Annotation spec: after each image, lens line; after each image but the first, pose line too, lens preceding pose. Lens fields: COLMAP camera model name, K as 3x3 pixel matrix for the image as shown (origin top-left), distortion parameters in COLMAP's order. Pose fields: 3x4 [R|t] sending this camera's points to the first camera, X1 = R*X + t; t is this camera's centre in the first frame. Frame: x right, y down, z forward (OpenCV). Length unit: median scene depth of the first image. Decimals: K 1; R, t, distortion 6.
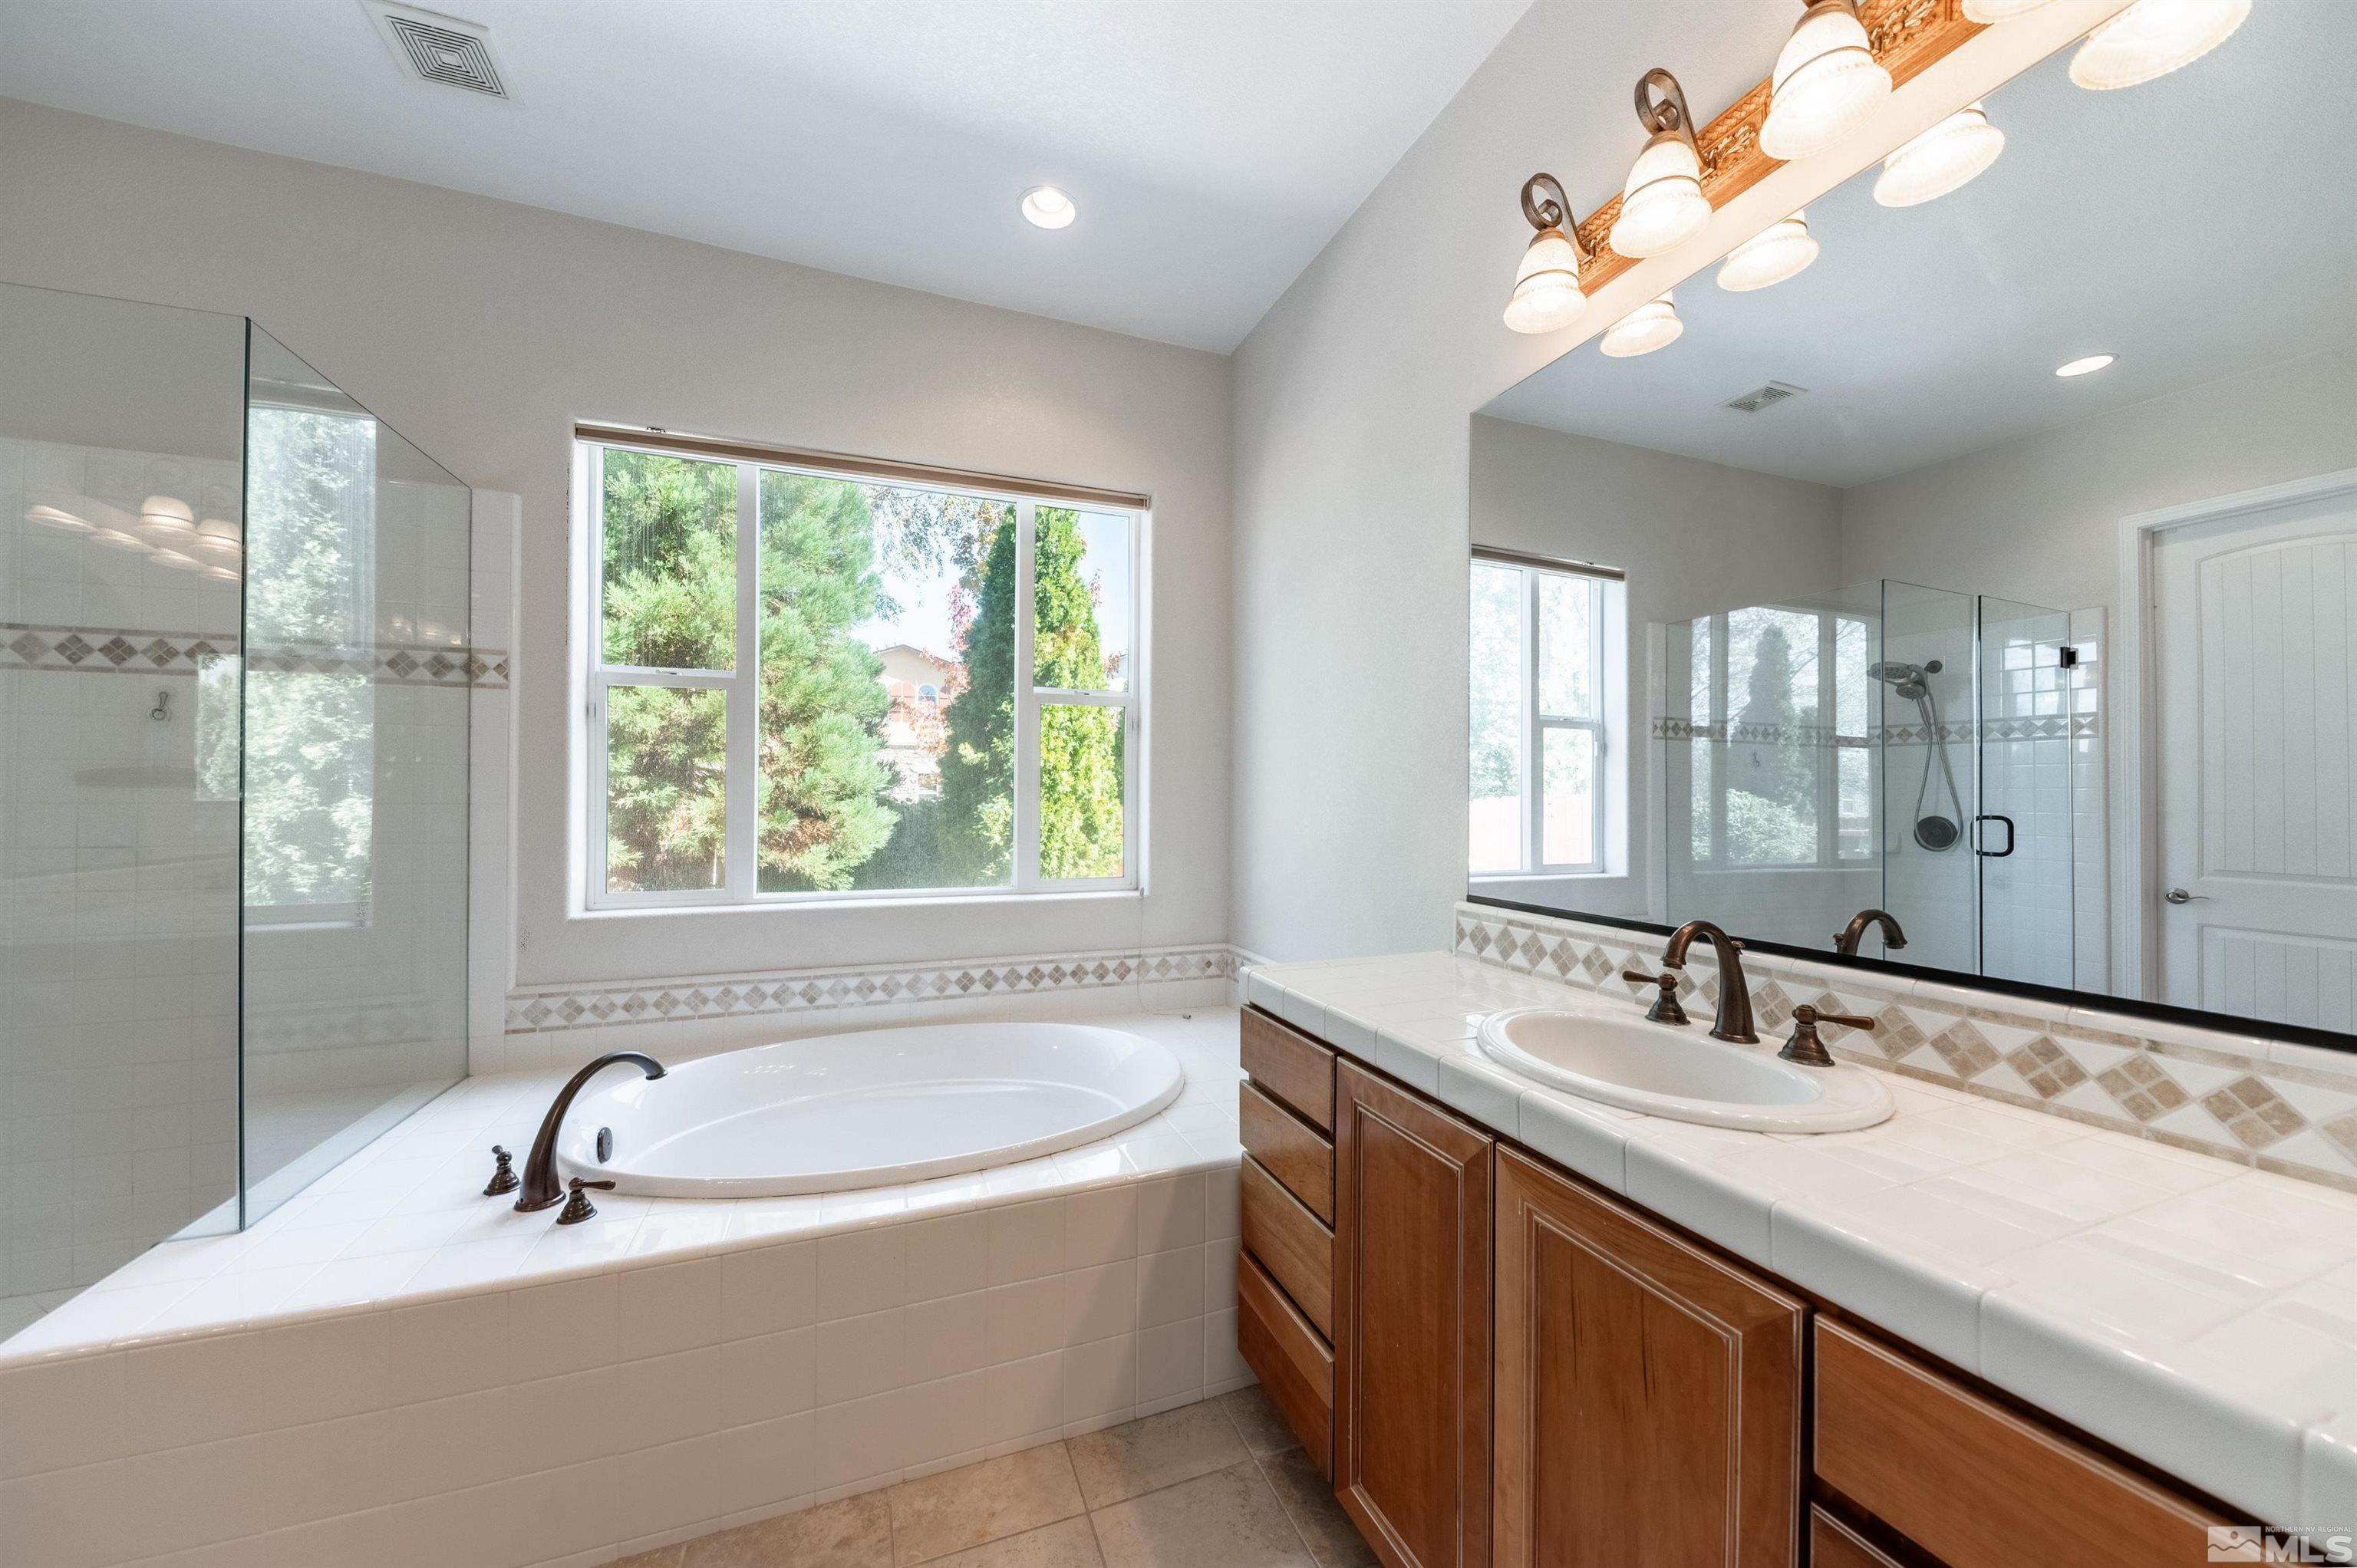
lens RADIAL K [[818.0, 0, 1156.7], [0, 818.0, 790.5], [0, 0, 1]] dist [0.000318, -0.001941]
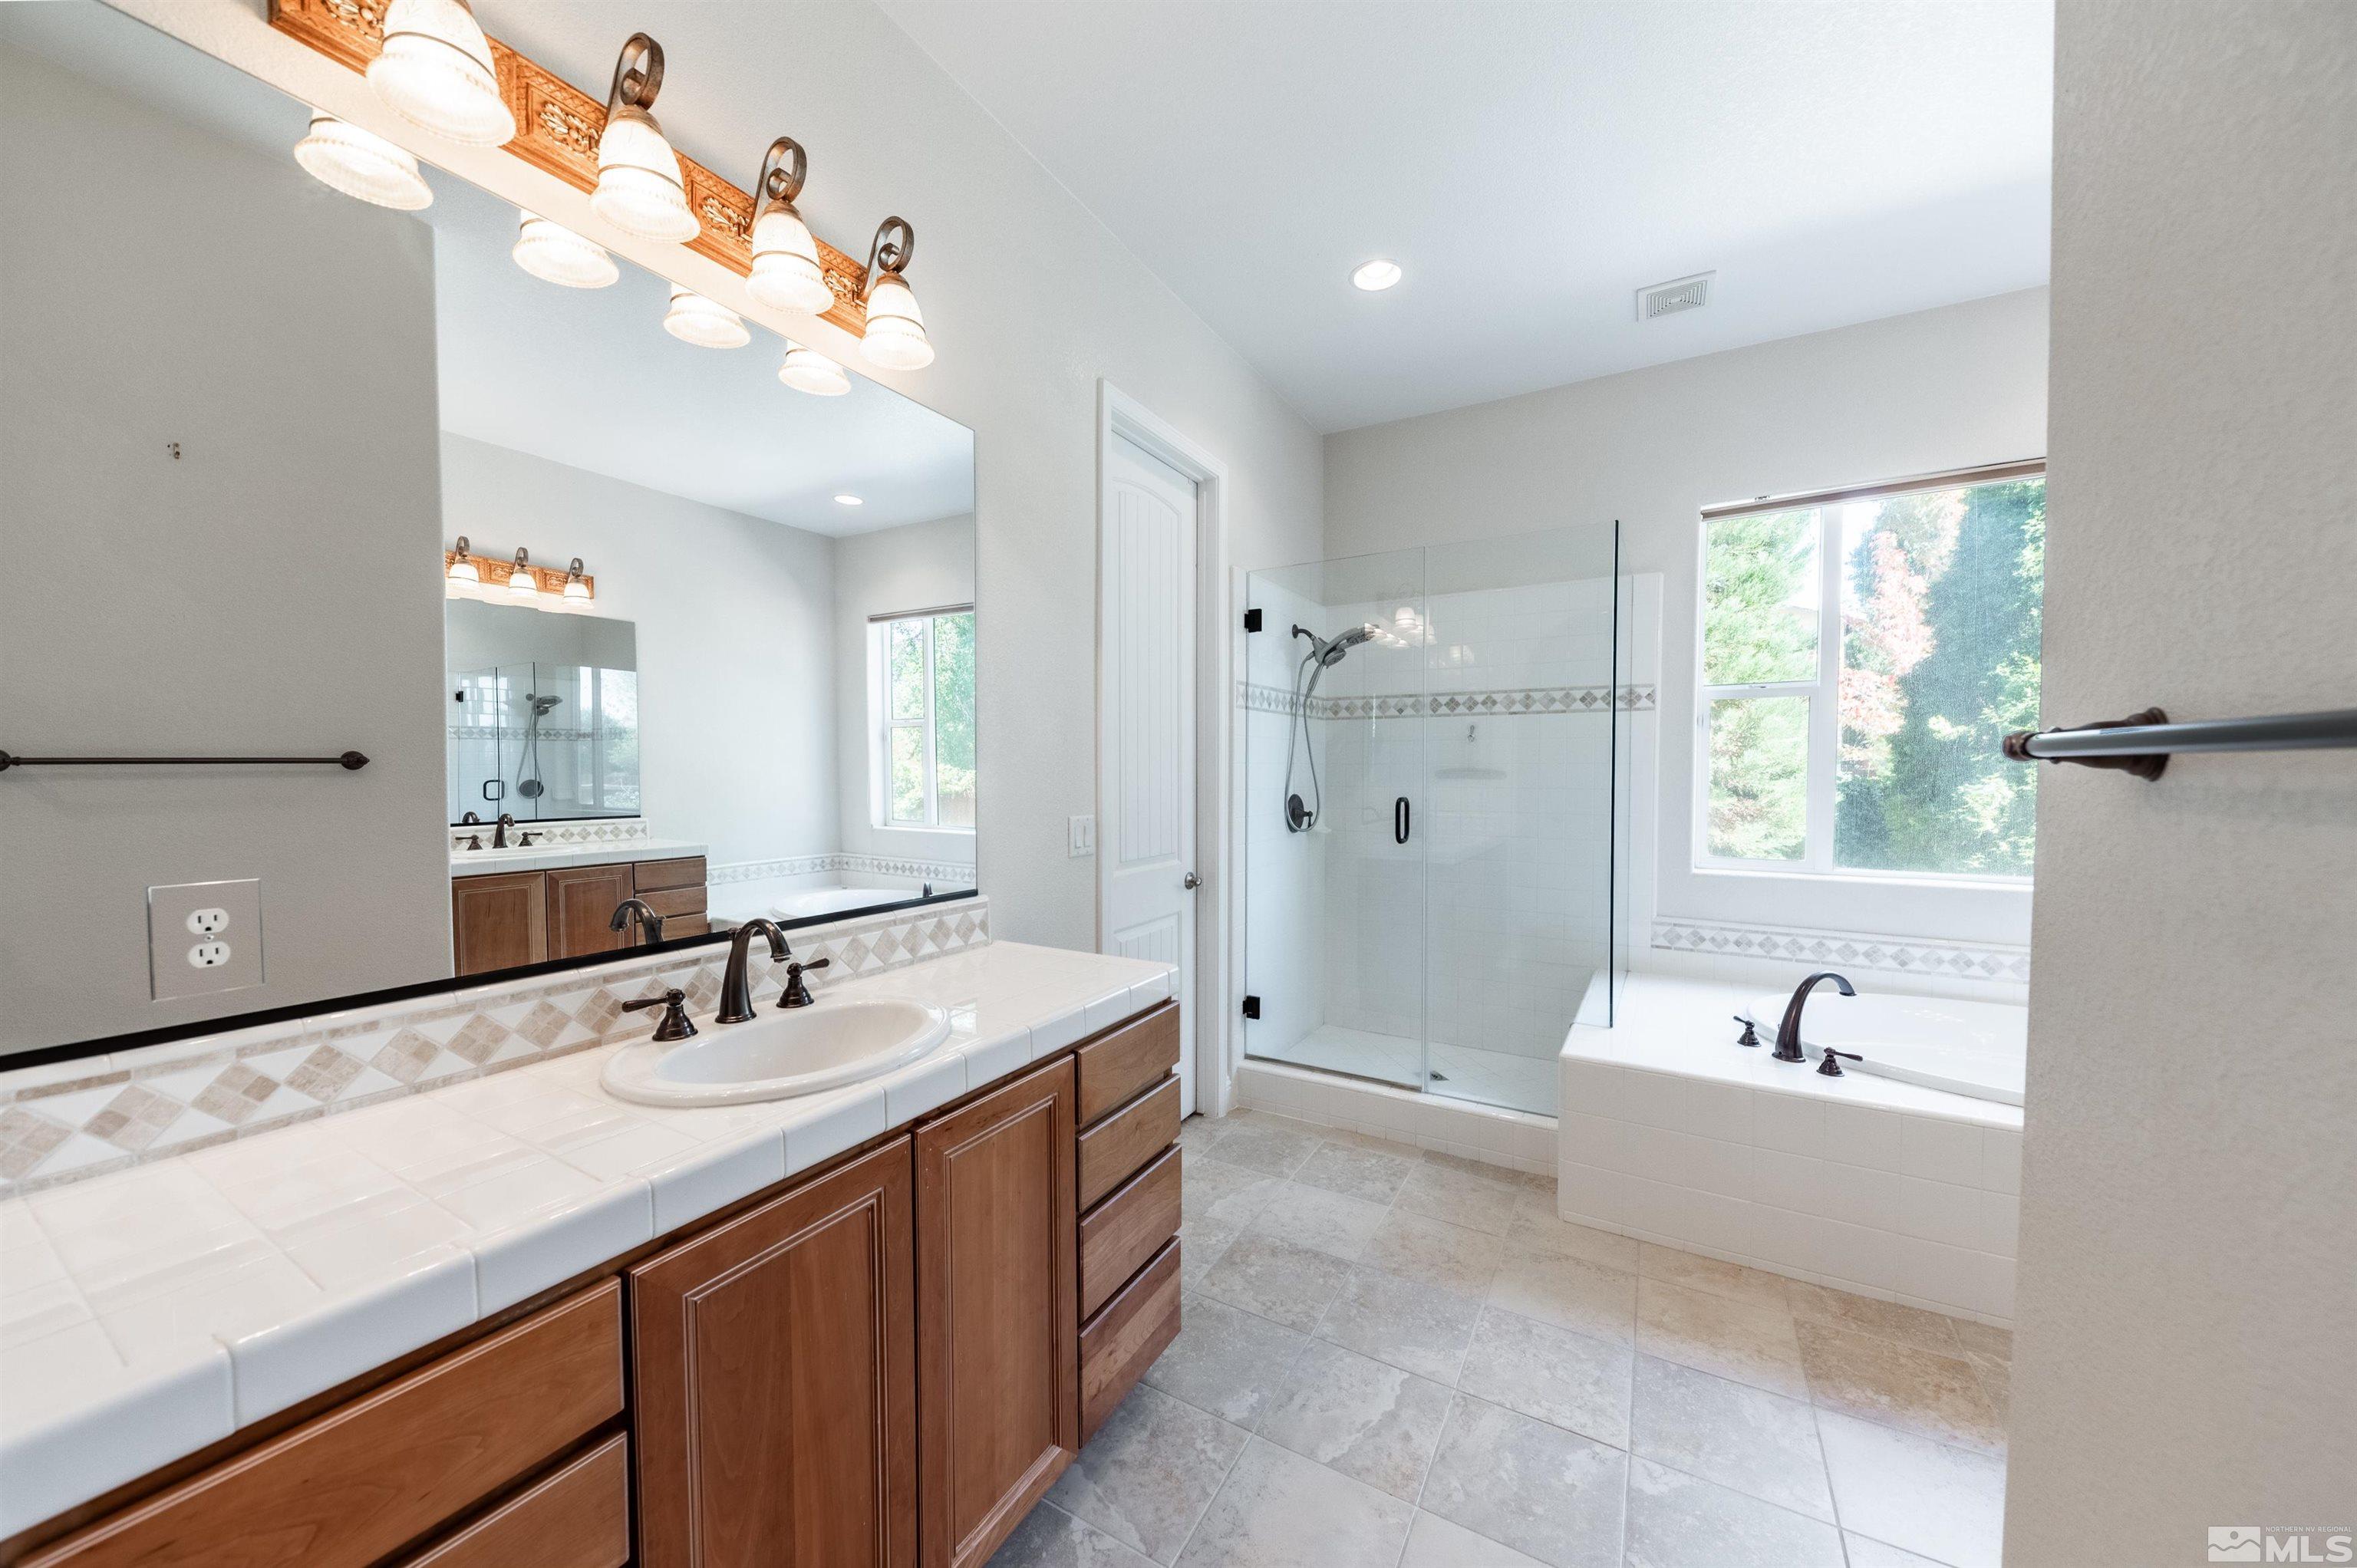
lens RADIAL K [[818.0, 0, 1178.8], [0, 818.0, 790.9], [0, 0, 1]] dist [0.000318, -0.001941]
pose [[0.636144, 0.019670, -0.771319, -0.196341], [0.008427, 0.999438, 0.032437, -0.033663], [0.771524, -0.027135, 0.635621, -0.531409]]
